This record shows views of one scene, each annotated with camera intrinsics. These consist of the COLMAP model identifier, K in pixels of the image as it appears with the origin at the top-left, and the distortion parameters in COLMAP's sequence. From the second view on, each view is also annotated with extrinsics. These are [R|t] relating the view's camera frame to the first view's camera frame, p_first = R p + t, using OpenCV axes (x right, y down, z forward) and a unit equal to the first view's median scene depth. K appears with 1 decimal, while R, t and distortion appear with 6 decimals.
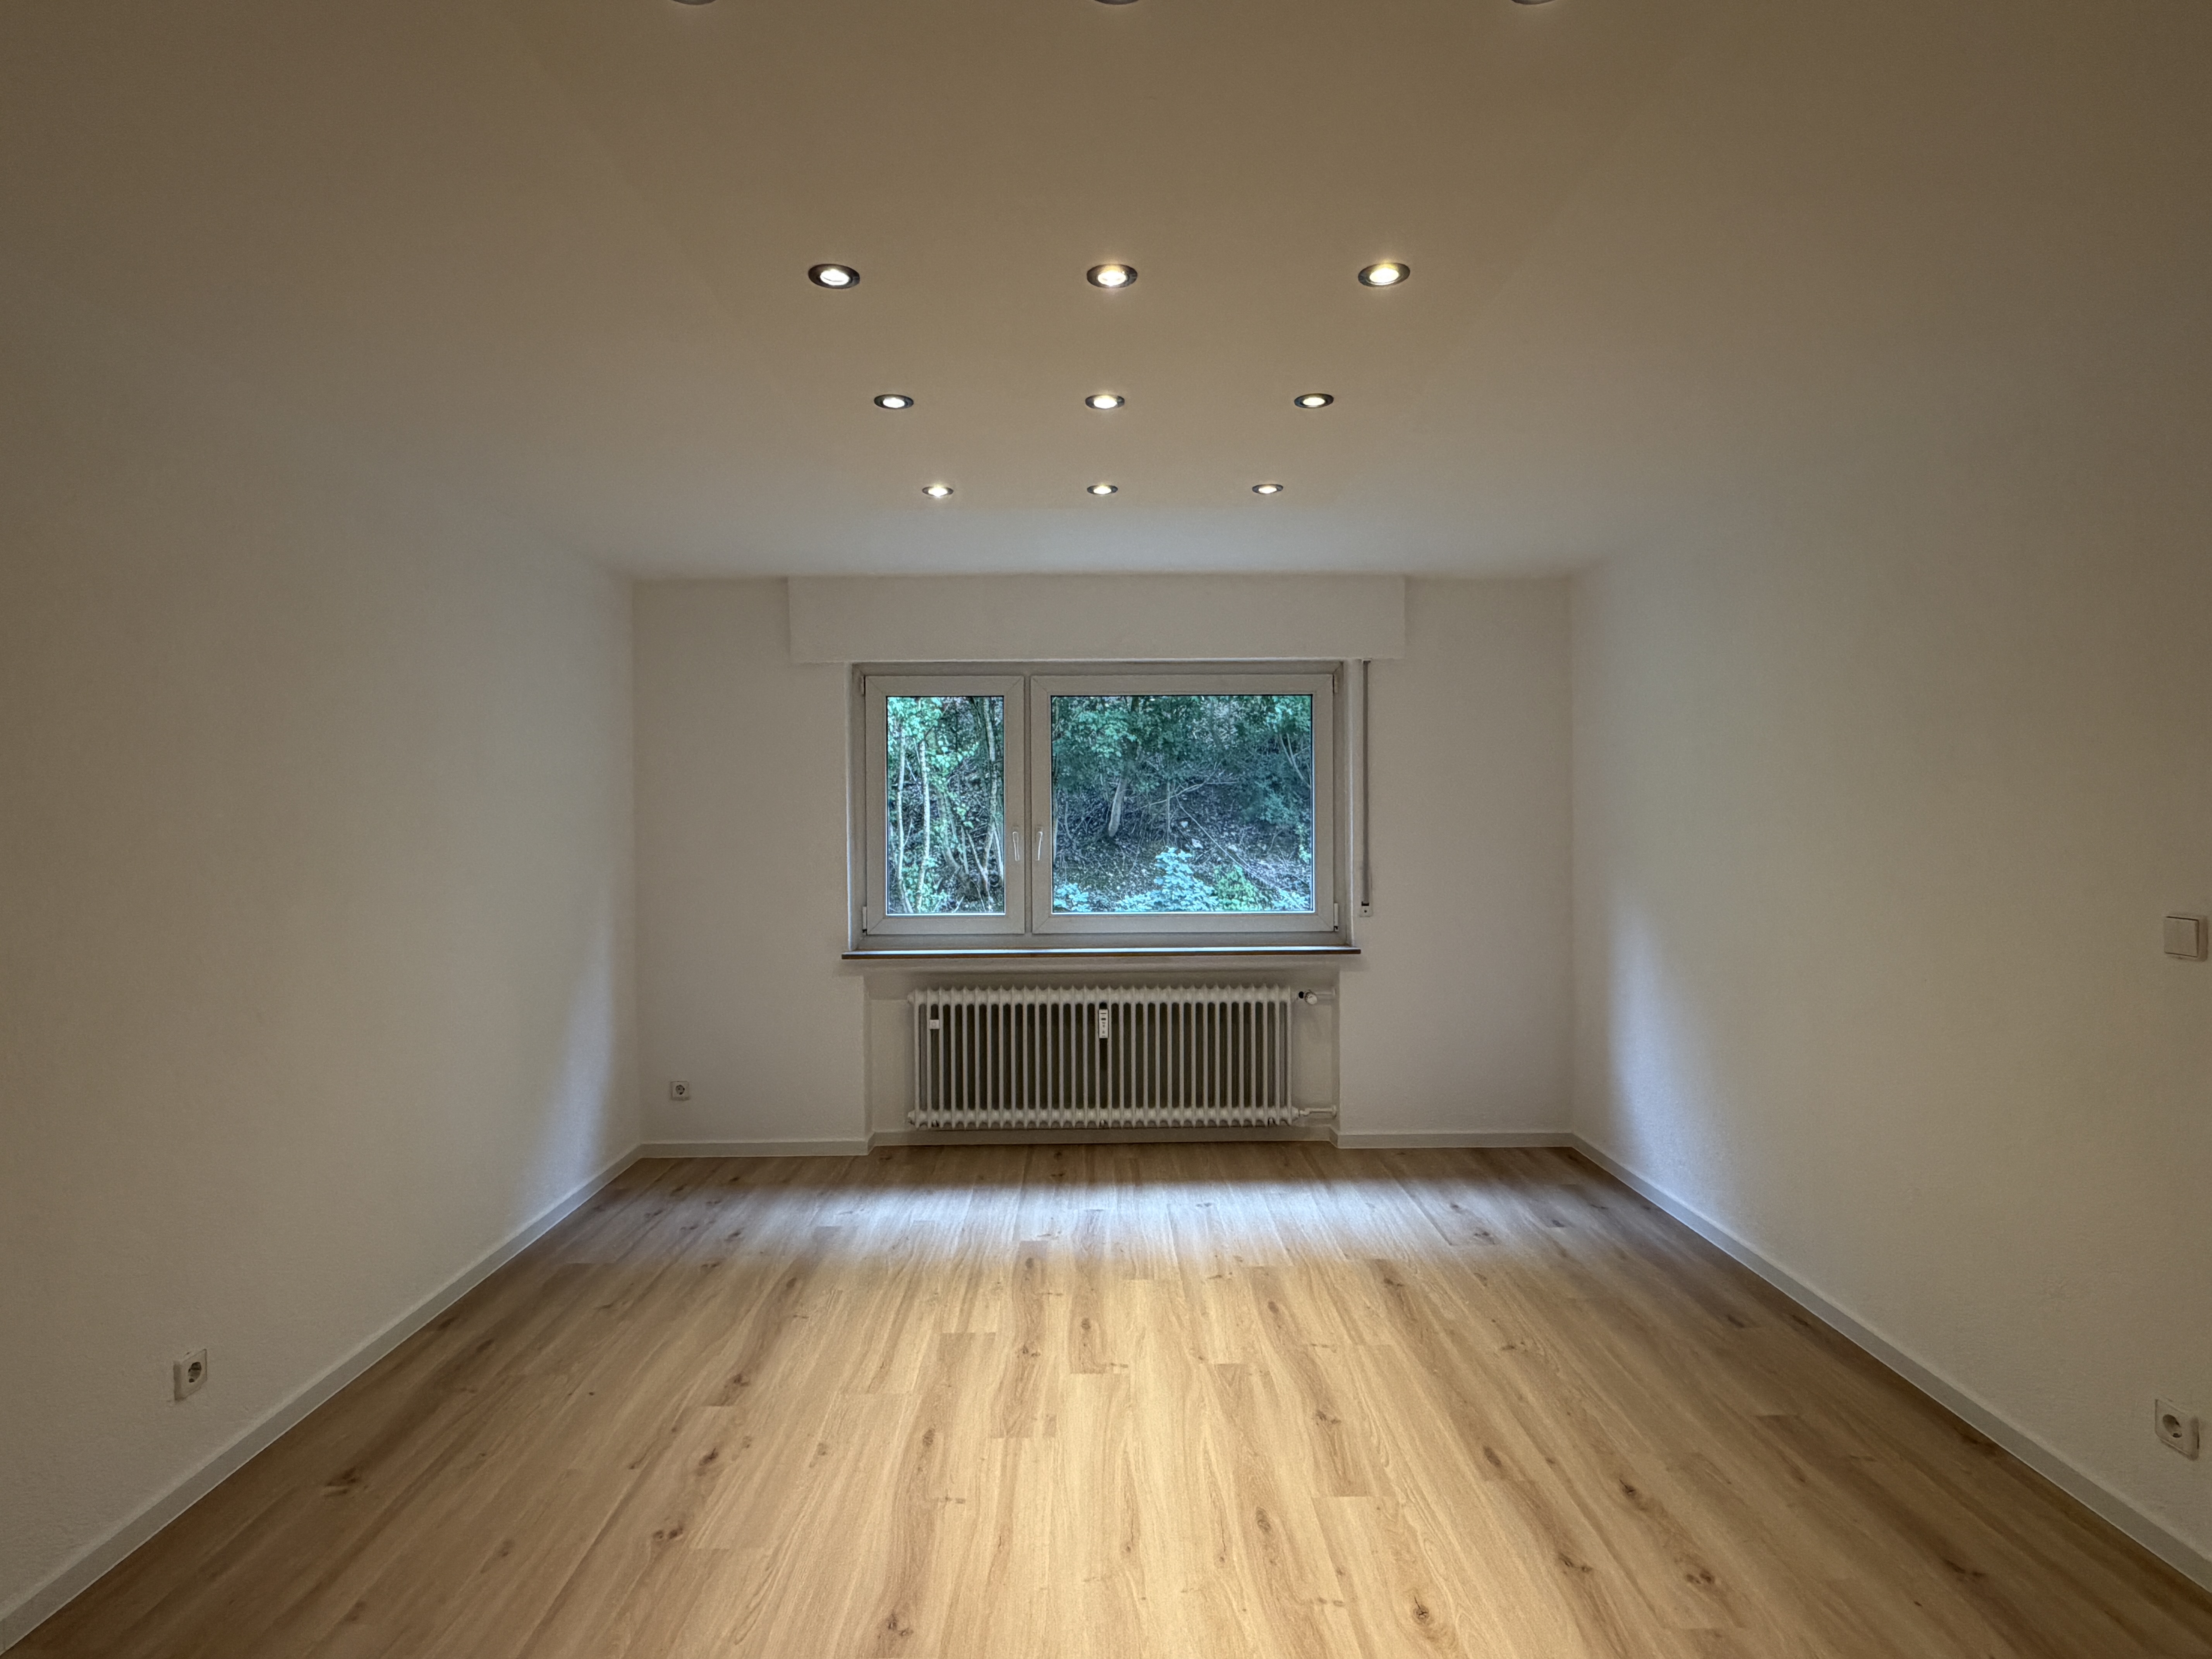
lens RADIAL K [[1168.2, 0, 1143.8], [0, 1168.2, 821.8], [0, 0, 1]] dist [0.002416, -0.001087]
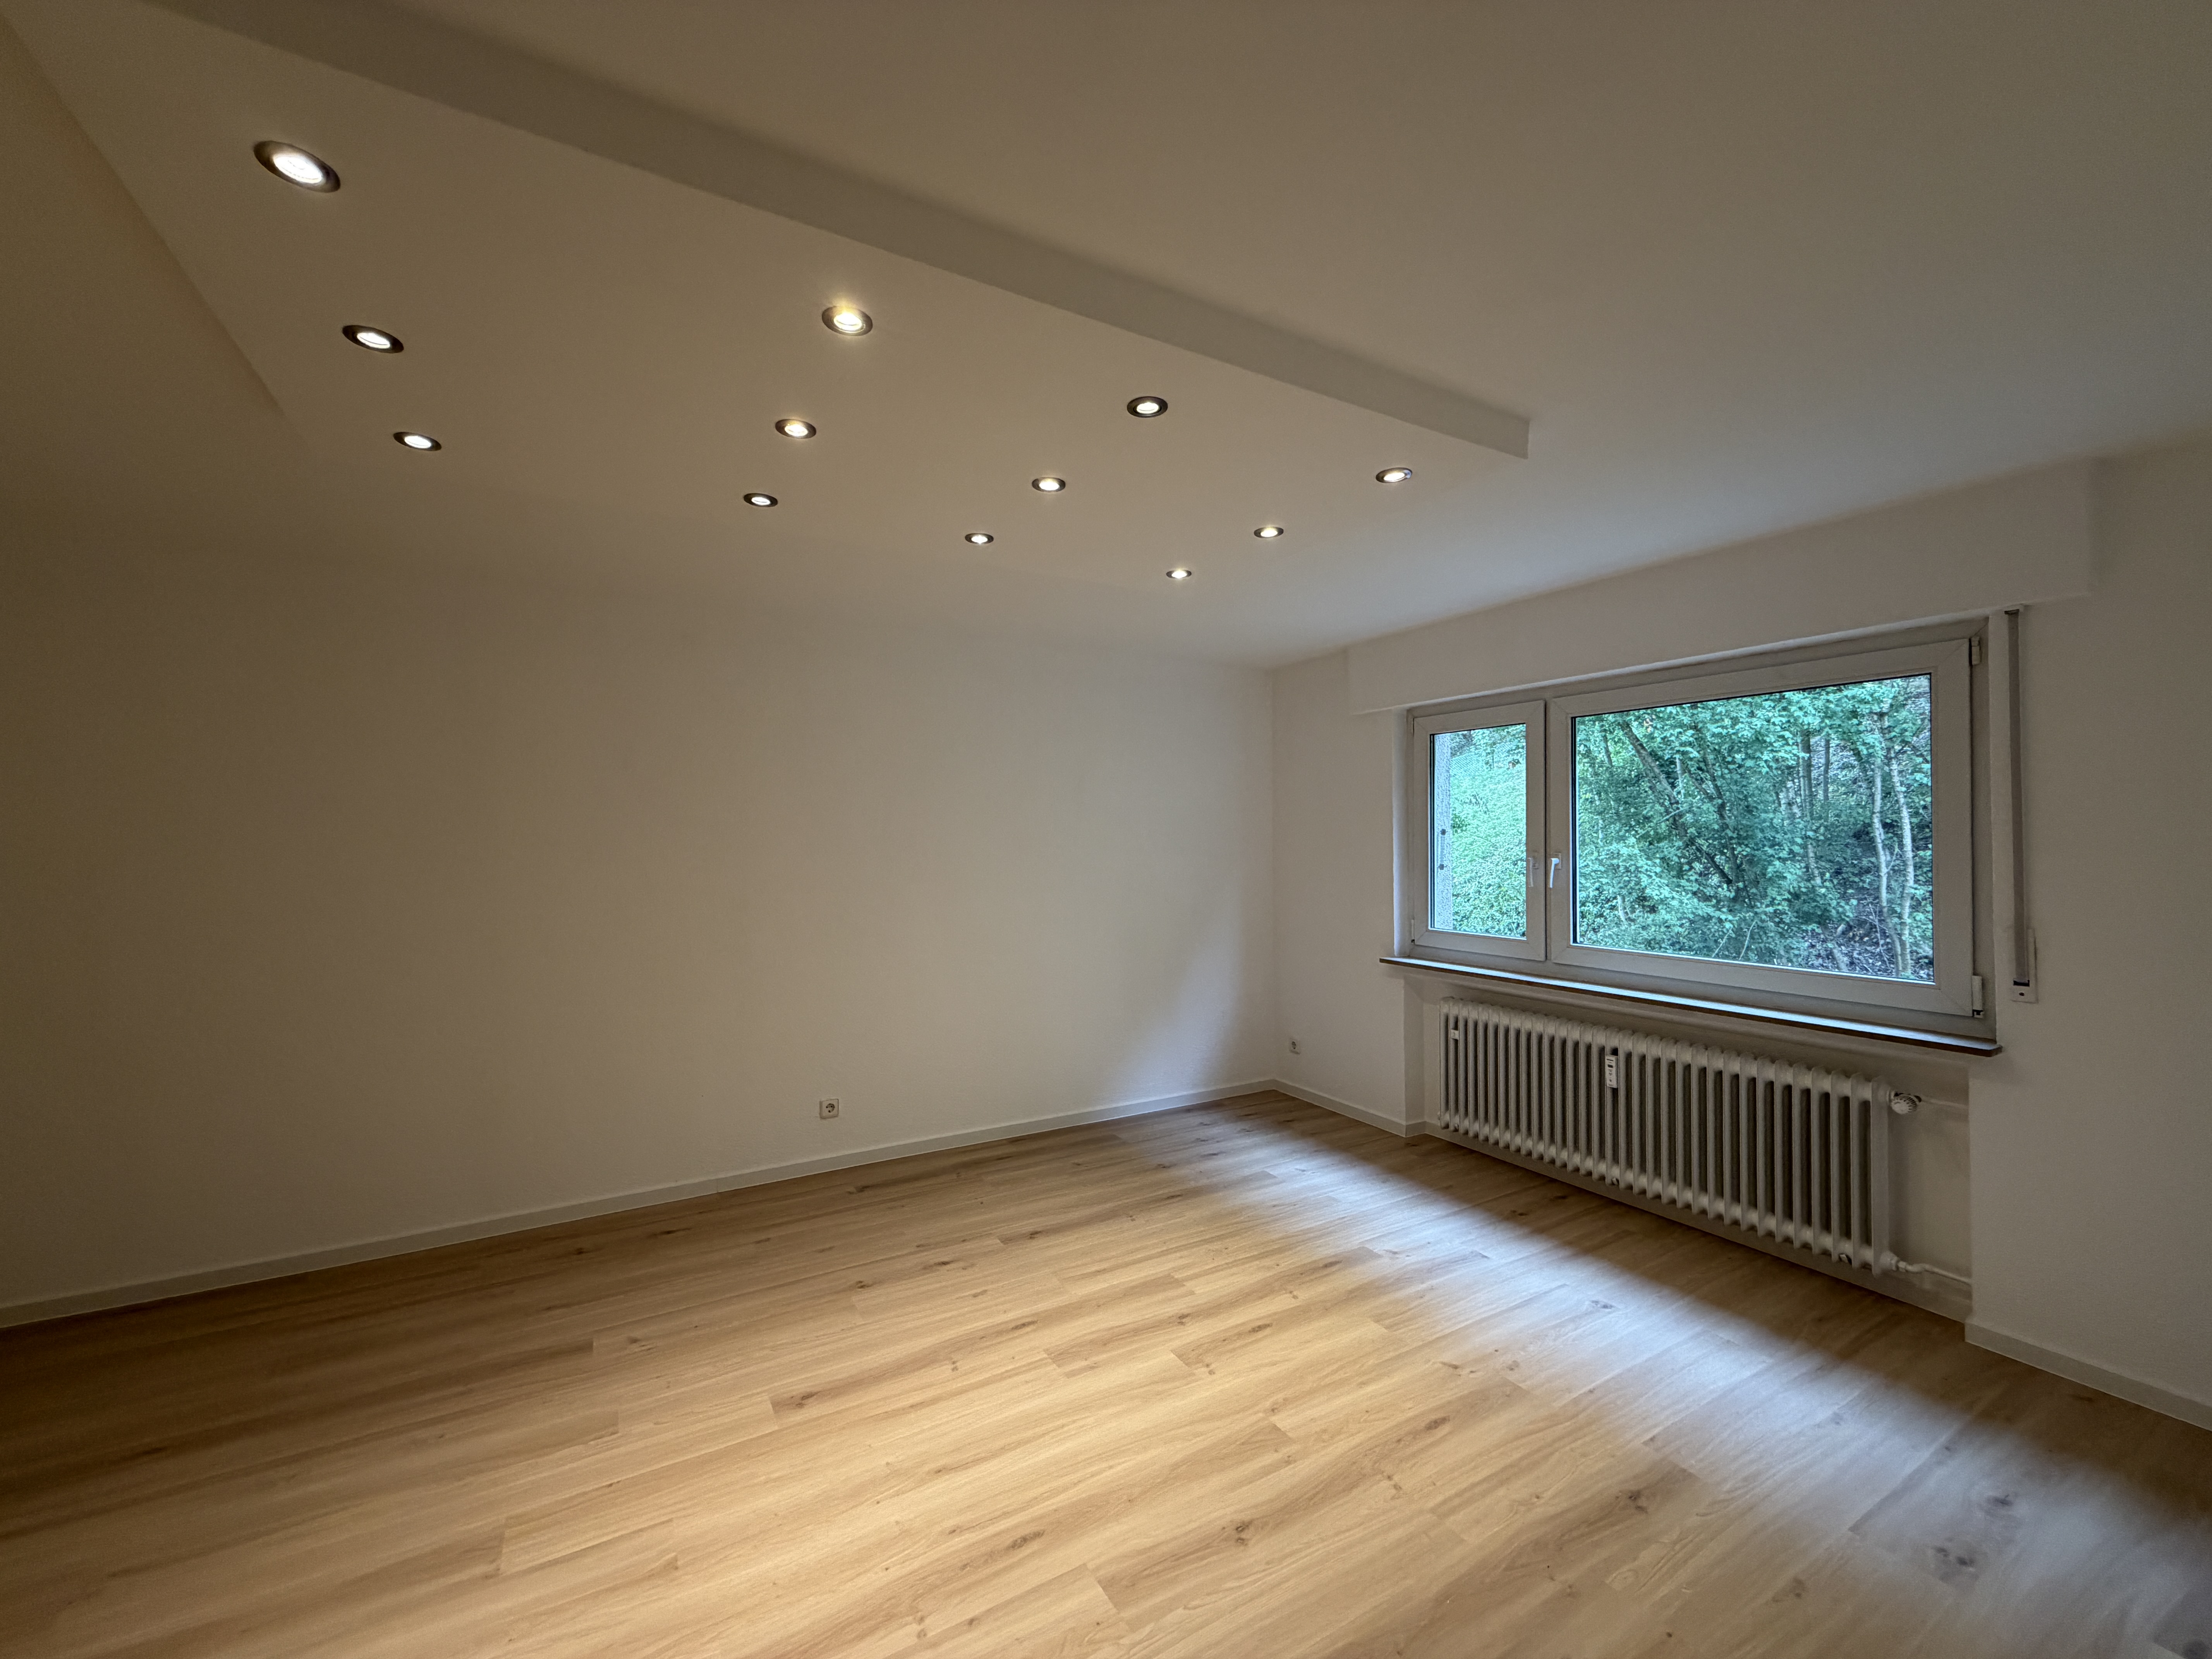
lens RADIAL K [[886.9, 0, 1110.1], [0, 886.9, 833.2], [0, 0, 1]] dist [-0.000334, -0.000380]
pose [[0.476633, 0.000344, -0.879102, 0.480193], [-0.007397, 0.999966, -0.003620, -0.008926], [0.879071, 0.008228, 0.476620, 0.407480]]
